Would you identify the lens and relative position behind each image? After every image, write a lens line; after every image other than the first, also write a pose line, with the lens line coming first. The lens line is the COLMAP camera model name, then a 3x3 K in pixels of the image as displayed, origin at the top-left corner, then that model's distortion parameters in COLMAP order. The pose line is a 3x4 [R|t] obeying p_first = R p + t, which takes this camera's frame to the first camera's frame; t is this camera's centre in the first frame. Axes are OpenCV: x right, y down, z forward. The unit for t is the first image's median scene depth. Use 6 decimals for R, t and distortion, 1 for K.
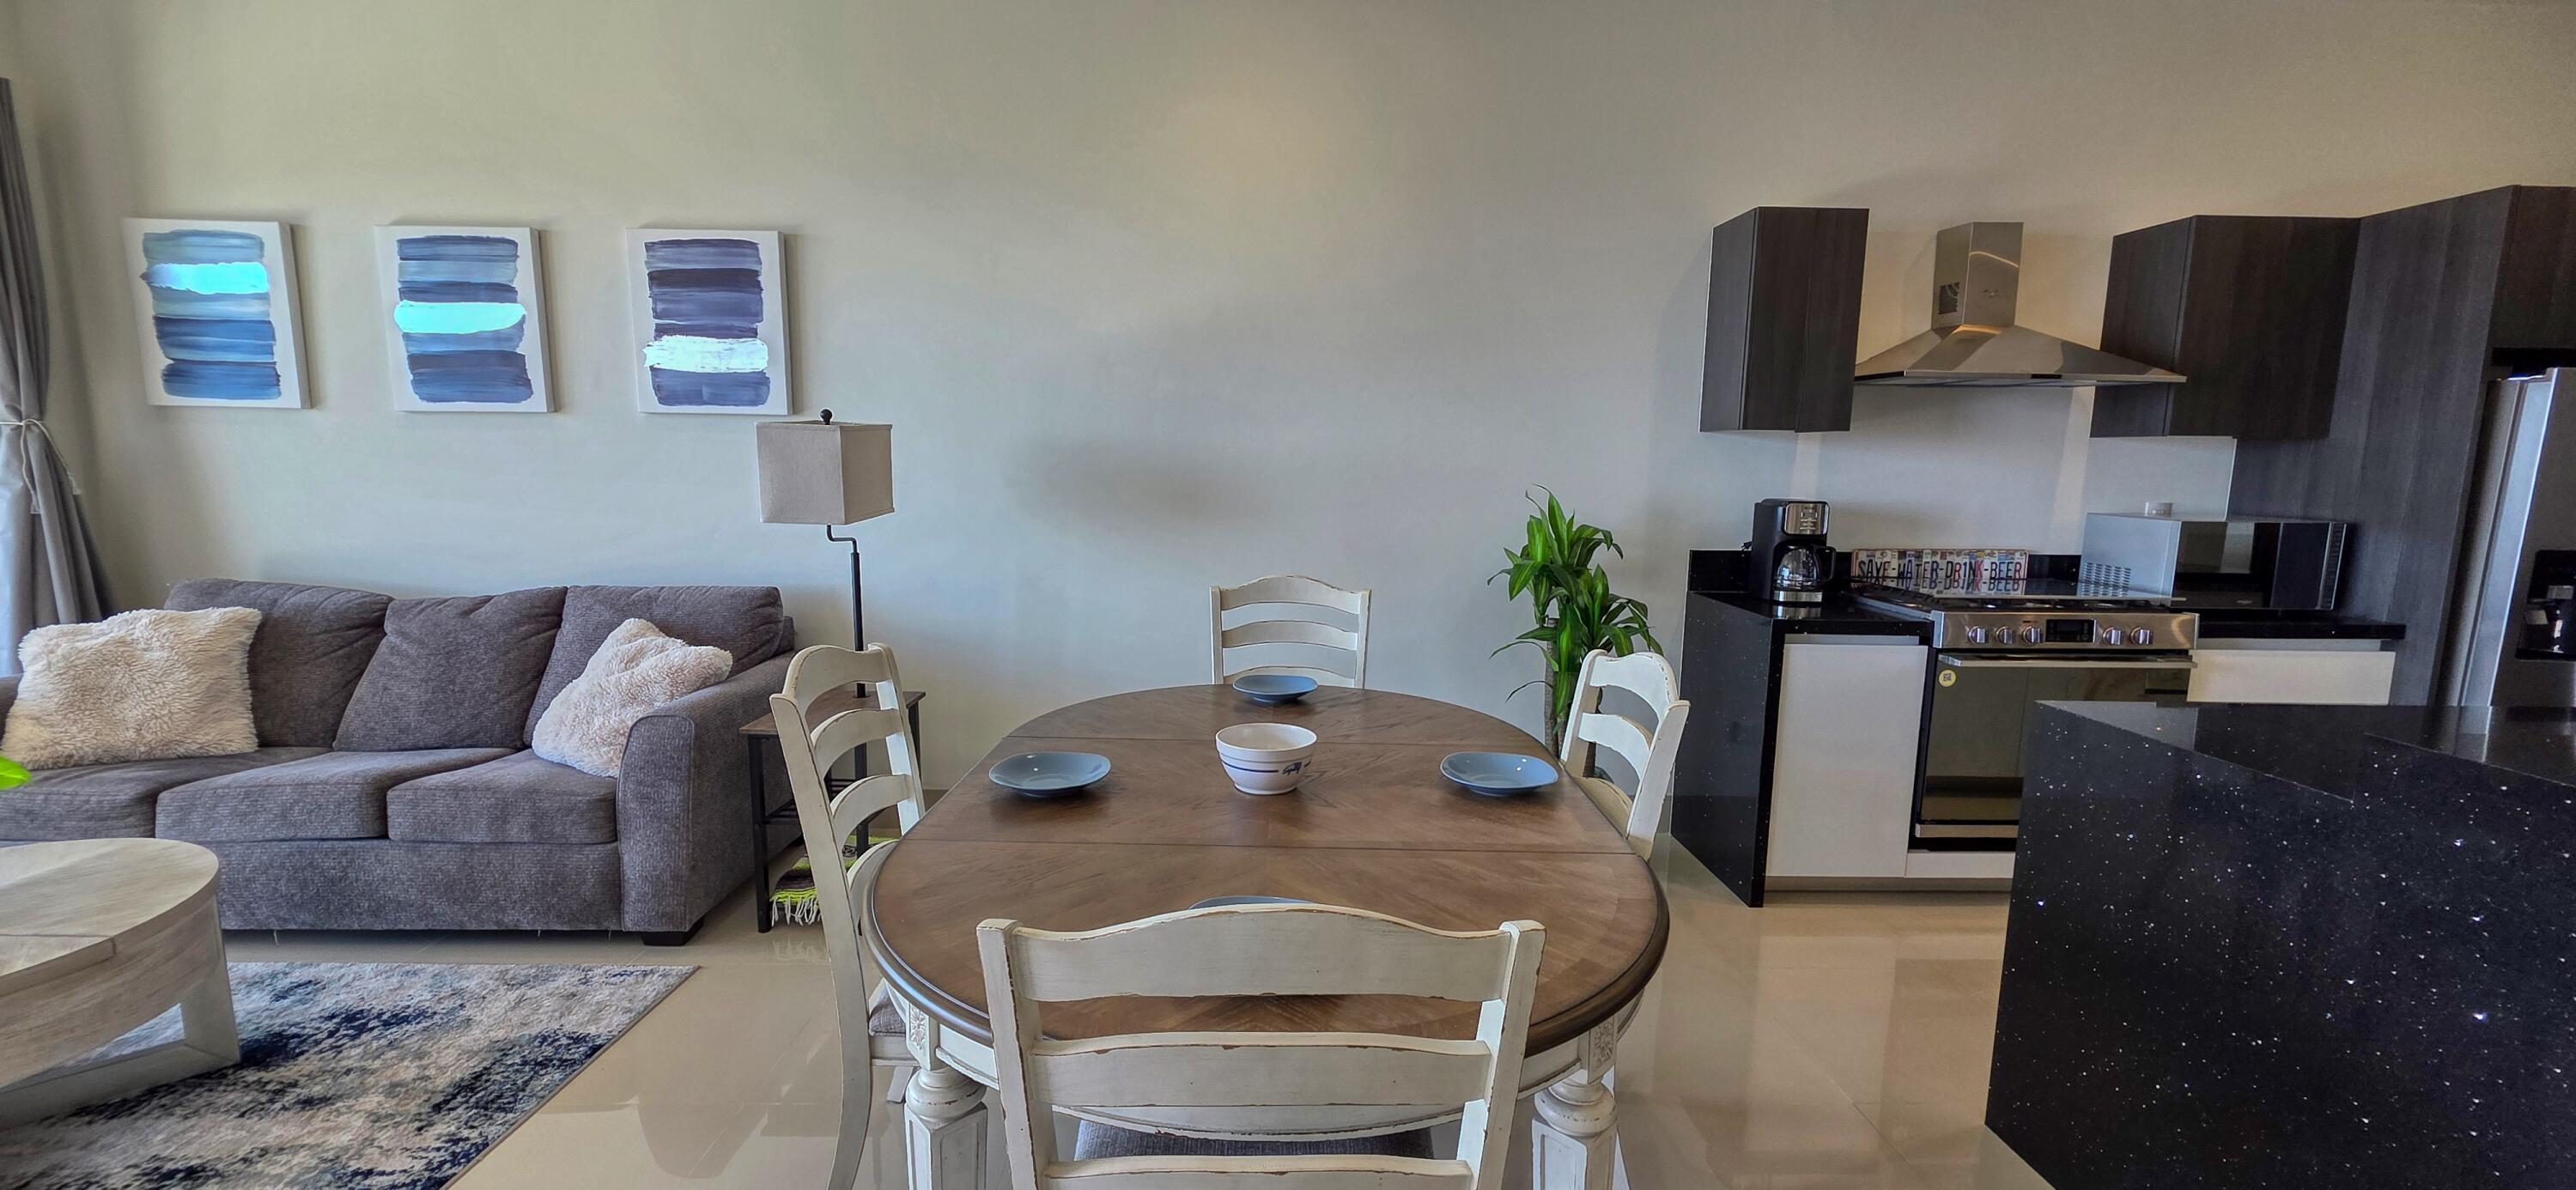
lens RADIAL K [[1023.9, 0, 1292.6], [0, 1023.9, 591.2], [0, 0, 1]] dist [0.001294, -0.000206]
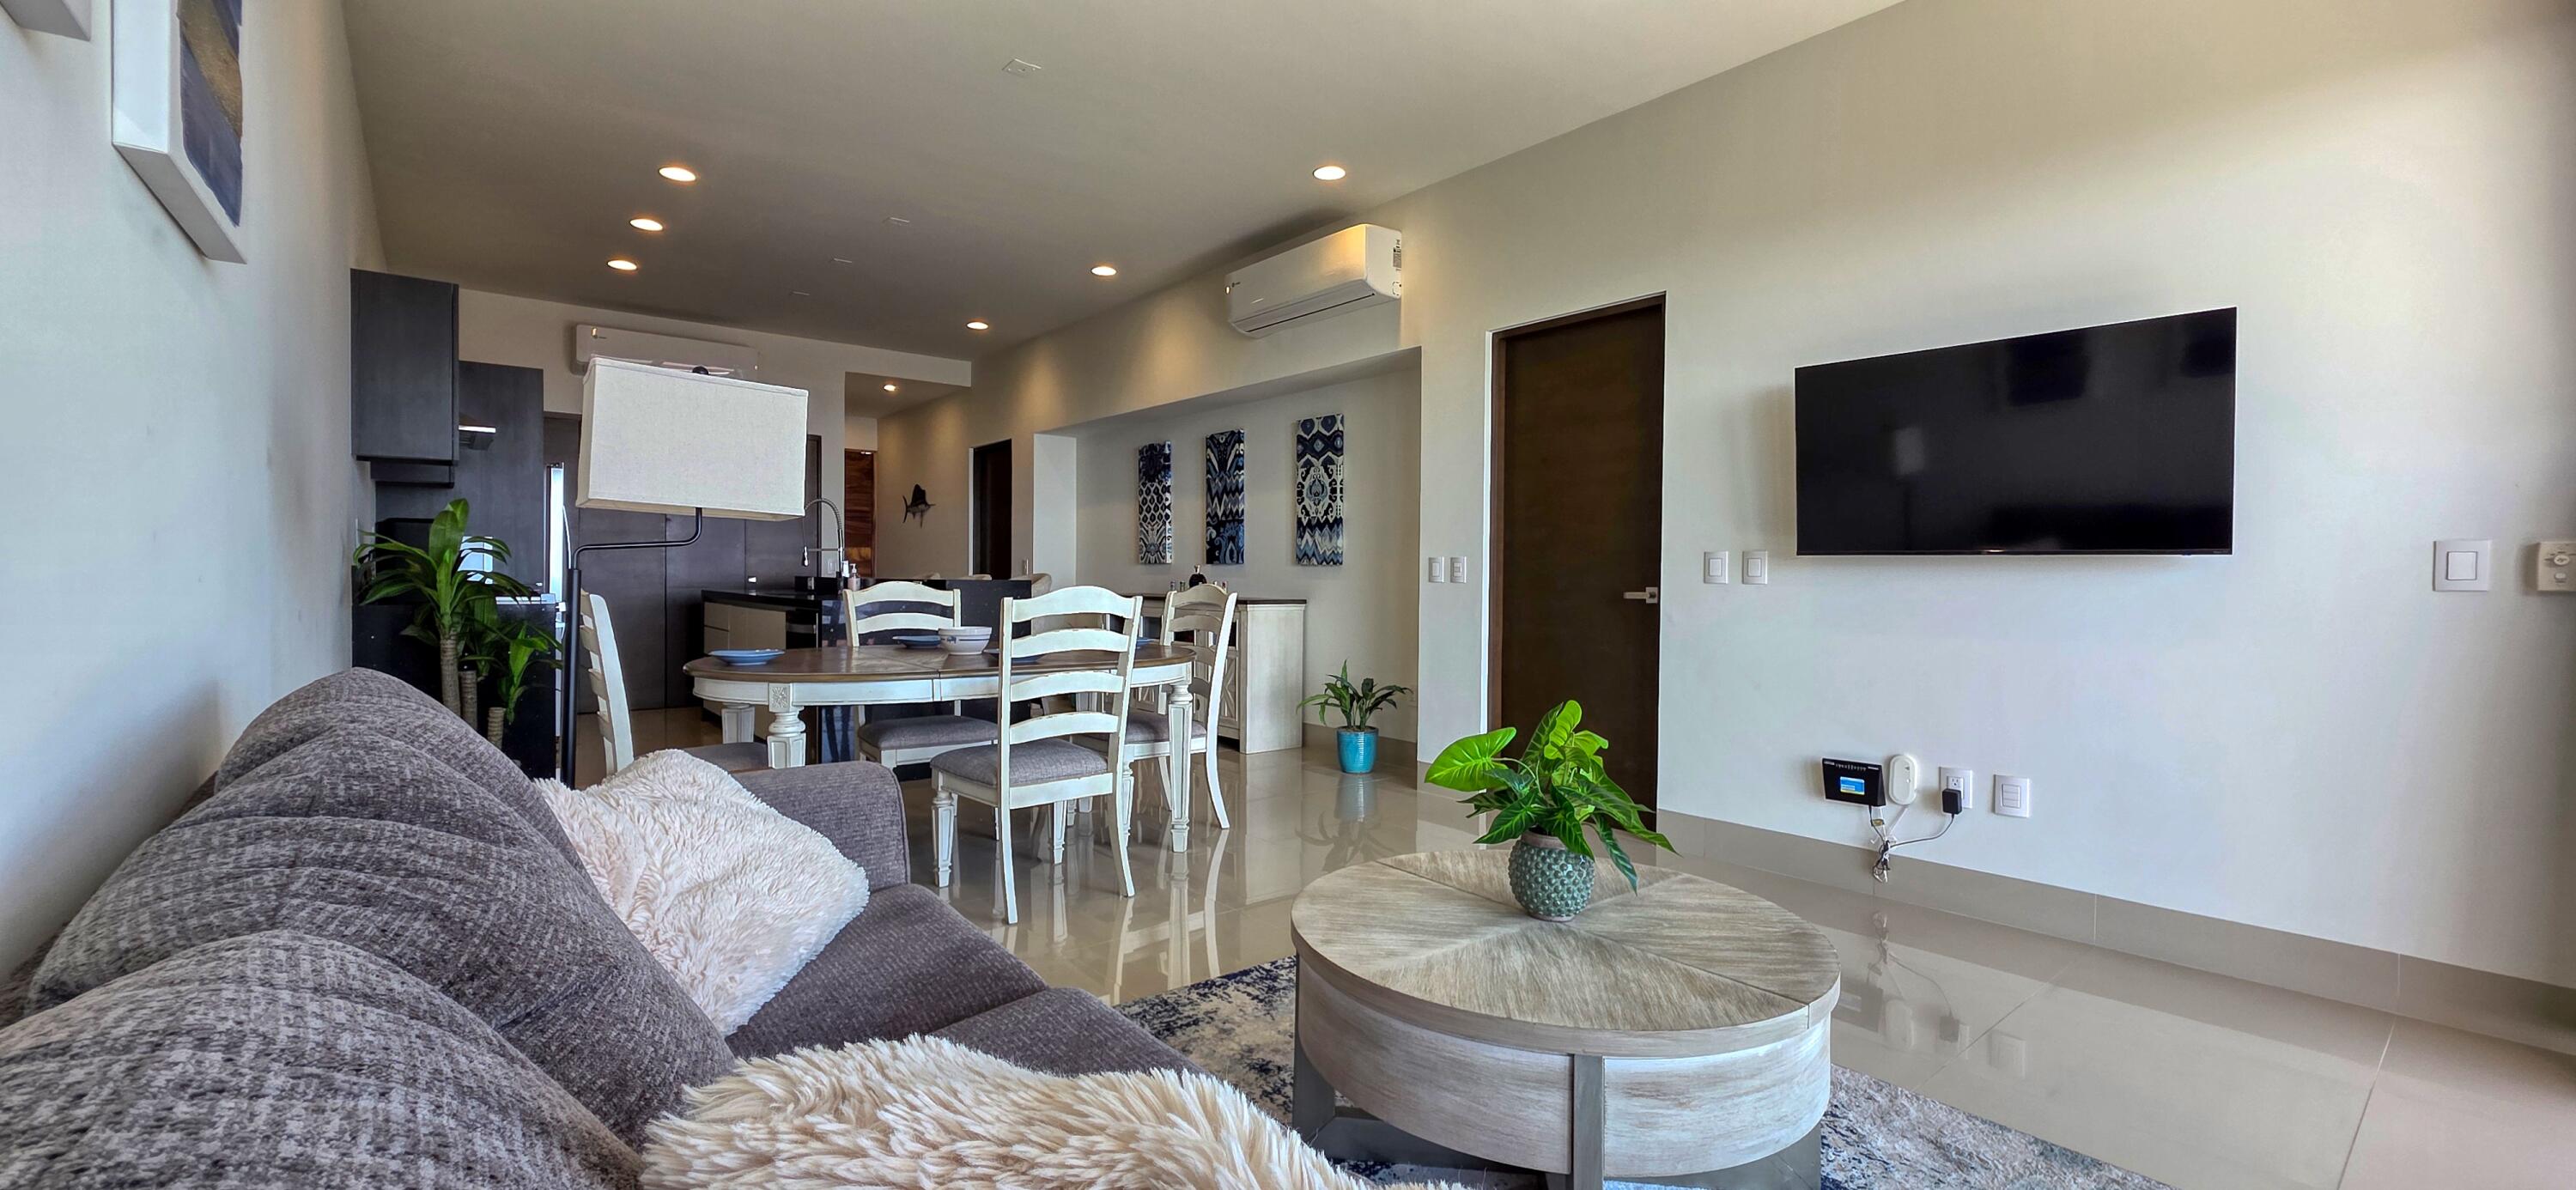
lens RADIAL K [[1023.9, 0, 1292.6], [0, 1023.9, 591.2], [0, 0, 1]] dist [0.001294, -0.000206]
pose [[-0.620771, -0.031490, 0.783359, -1.102873], [0.084325, 0.990714, 0.106649, -0.046375], [-0.779444, 0.132262, -0.612351, 0.964114]]
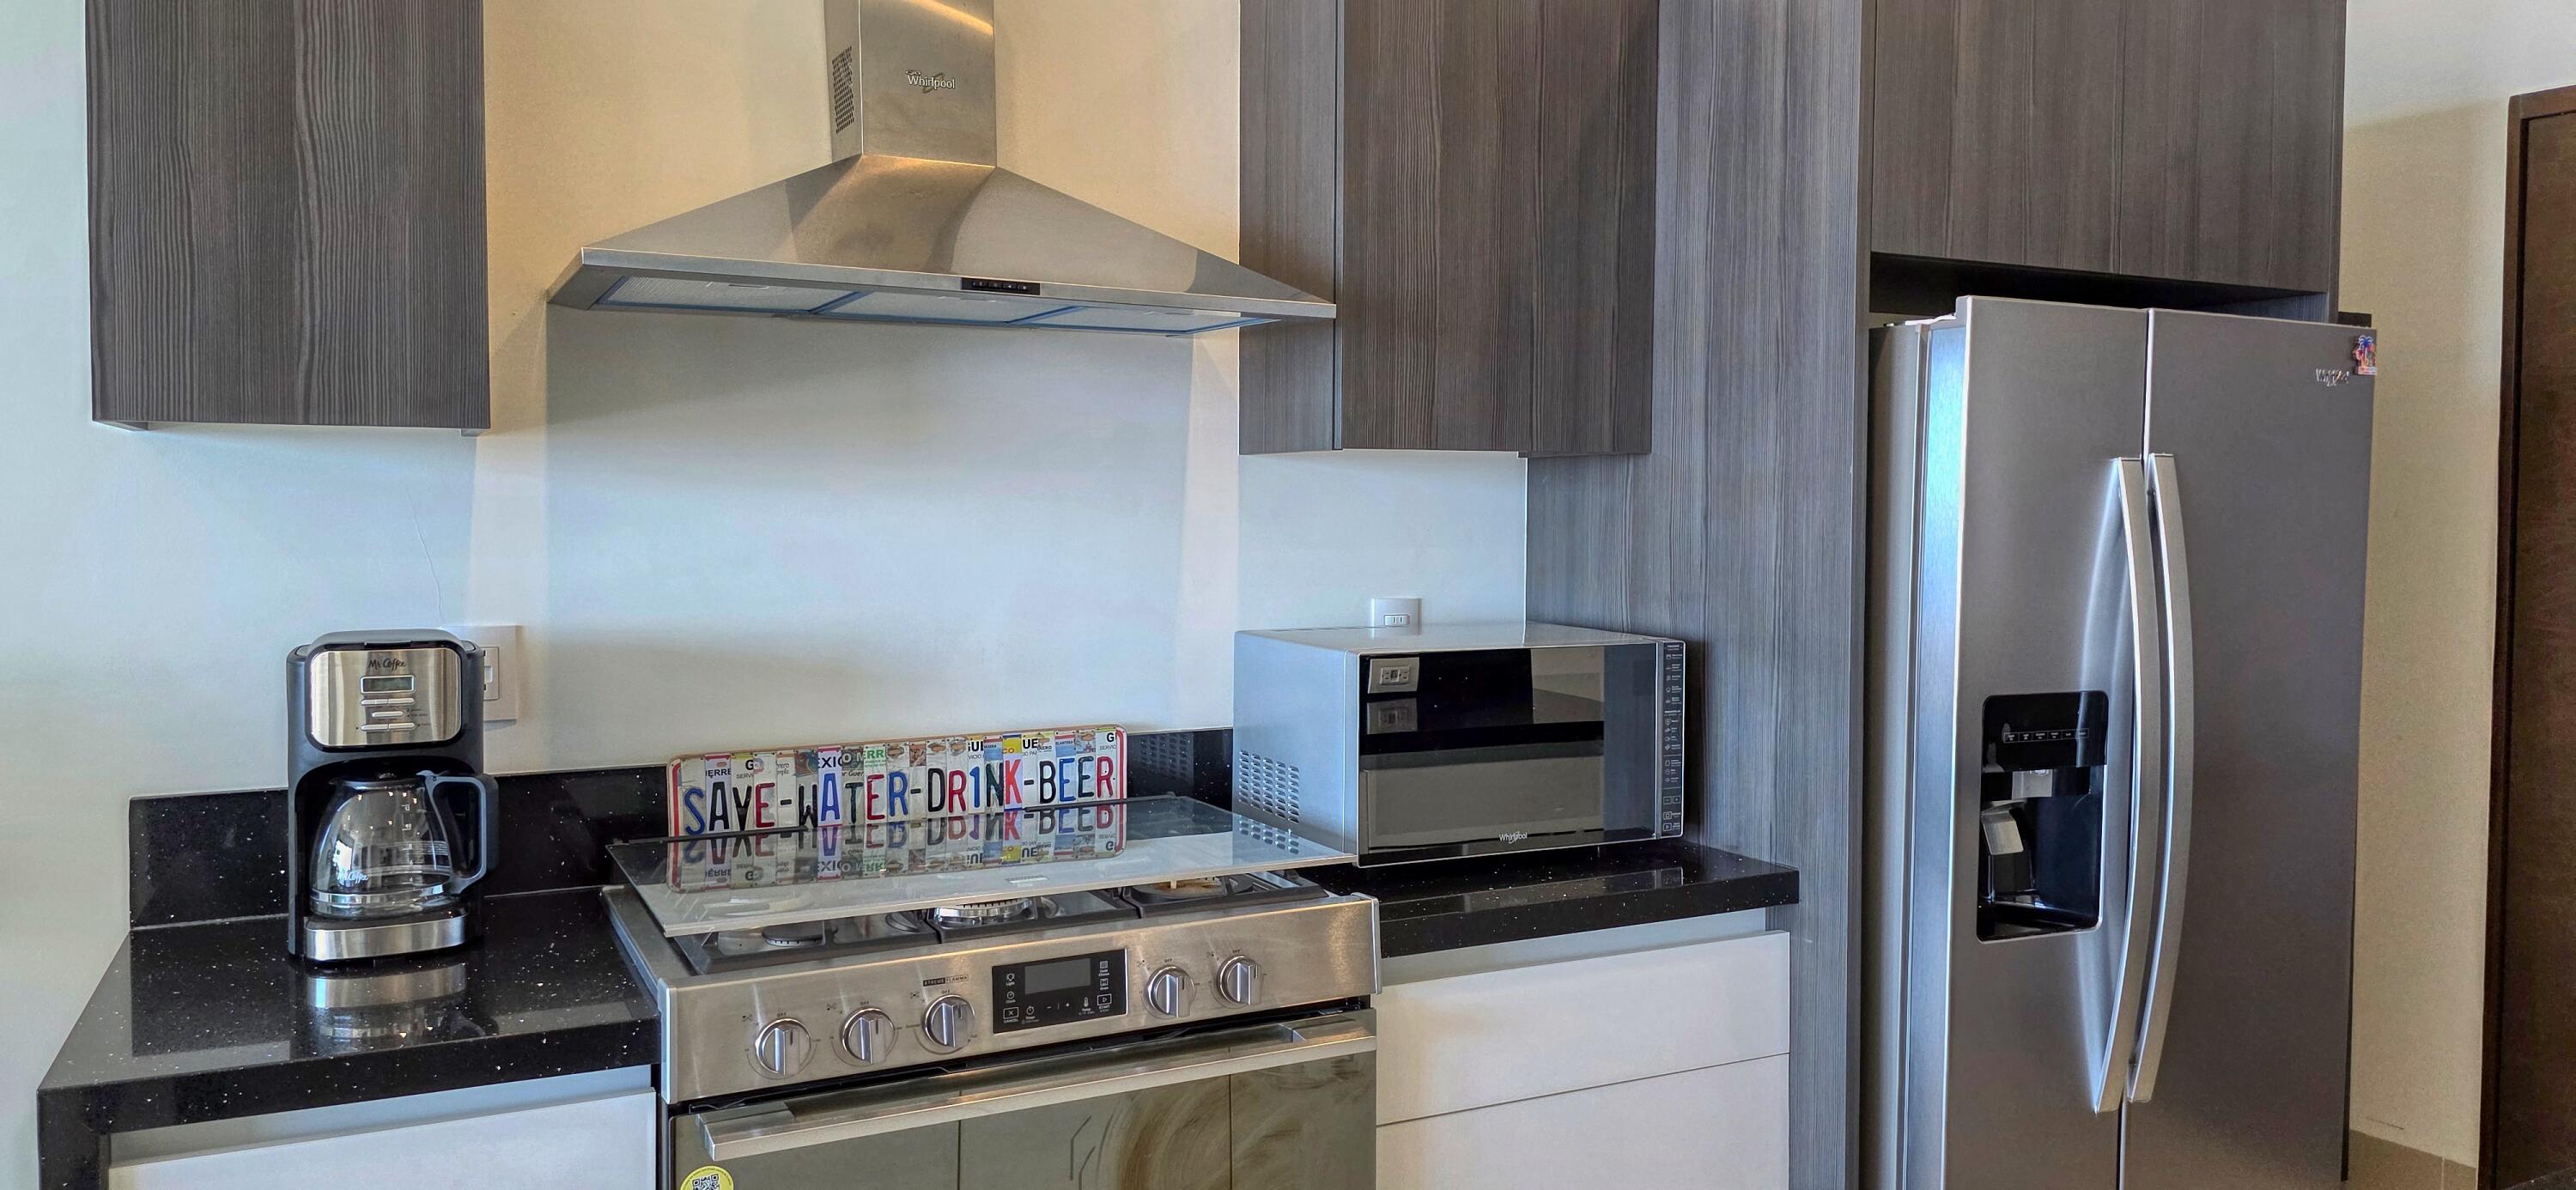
lens RADIAL K [[1788.4, 0, 1259.0], [0, 1788.4, 560.7], [0, 0, 1]] dist [0.113221, -0.147274]
pose [[0.894641, -0.022142, 0.446236, 0.484488], [0.064917, 0.994614, -0.080798, -0.048022], [-0.442044, 0.101254, 0.891260, 0.356720]]
